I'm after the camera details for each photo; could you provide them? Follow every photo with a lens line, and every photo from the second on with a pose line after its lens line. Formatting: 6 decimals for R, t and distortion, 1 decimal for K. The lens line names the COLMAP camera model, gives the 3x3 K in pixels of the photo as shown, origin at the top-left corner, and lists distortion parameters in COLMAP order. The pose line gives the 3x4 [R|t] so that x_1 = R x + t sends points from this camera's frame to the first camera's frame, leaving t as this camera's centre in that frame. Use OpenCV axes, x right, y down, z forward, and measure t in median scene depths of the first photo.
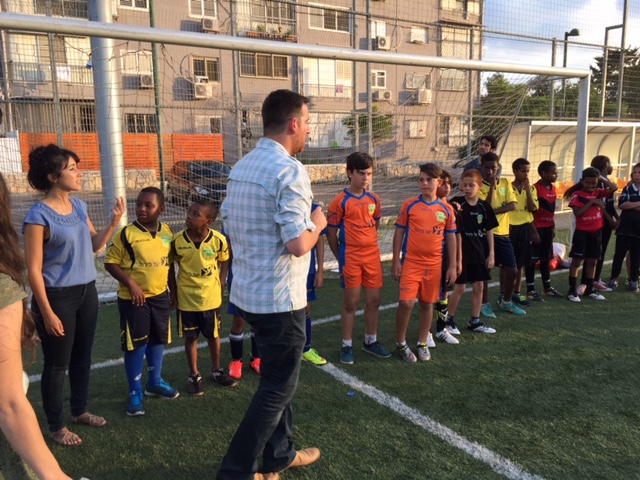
lens RADIAL K [[535.8, 0, 320.1], [0, 535.8, 239.6], [0, 0, 1]] dist [0.042817, -0.060653]
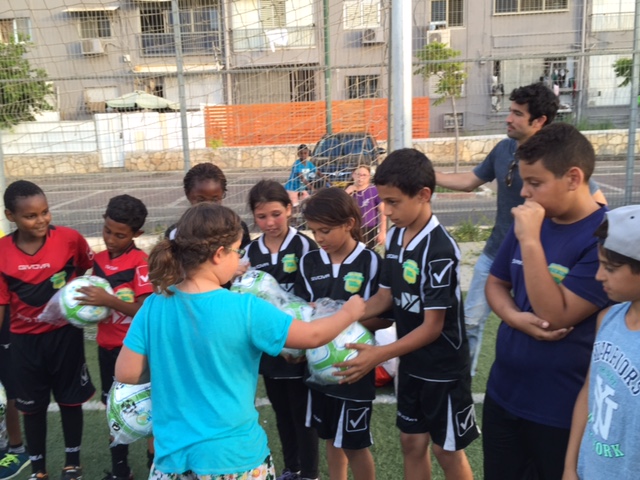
lens RADIAL K [[630.4, 0, 317.3], [0, 630.4, 240.5], [0, 0, 1]] dist [0.034102, 0.000000]
pose [[0.817896, 0.085859, -0.568924, 0.180995], [-0.063994, 0.996243, 0.058349, -0.024389], [0.571796, -0.011316, 0.820318, 0.122984]]
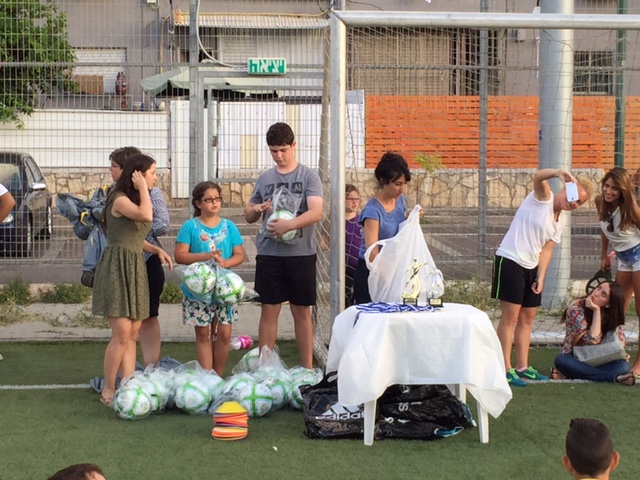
lens RADIAL K [[1477.7, 0, 320.9], [0, 1477.7, 240.1], [0, 0, 1]] dist [-0.002991, 0.000000]
pose [[0.889106, 0.052801, -0.454646, 0.053472], [-0.090980, 0.993890, -0.062494, 0.028013], [0.448568, 0.096927, 0.888477, -0.208750]]
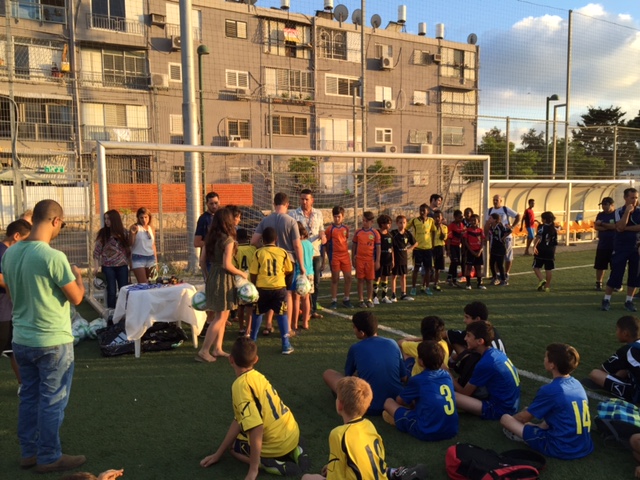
lens RADIAL K [[535.8, 0, 319.3], [0, 535.8, 238.0], [0, 0, 1]] dist [0.042817, -0.060653]
pose [[0.999380, 0.008901, -0.034057, 0.009146], [-0.011677, 0.996549, -0.082182, 0.019042], [0.033208, 0.082528, 0.996035, -0.153372]]
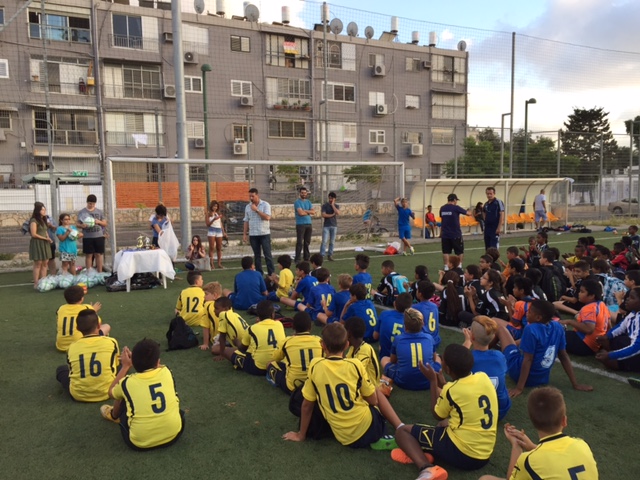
lens RADIAL K [[535.8, 0, 320.5], [0, 535.8, 237.4], [0, 0, 1]] dist [0.042817, -0.060653]
pose [[0.997037, 0.009150, -0.076379, 0.080973], [-0.014913, 0.997055, -0.075230, 0.038320], [0.075466, 0.076146, 0.994237, -0.279694]]
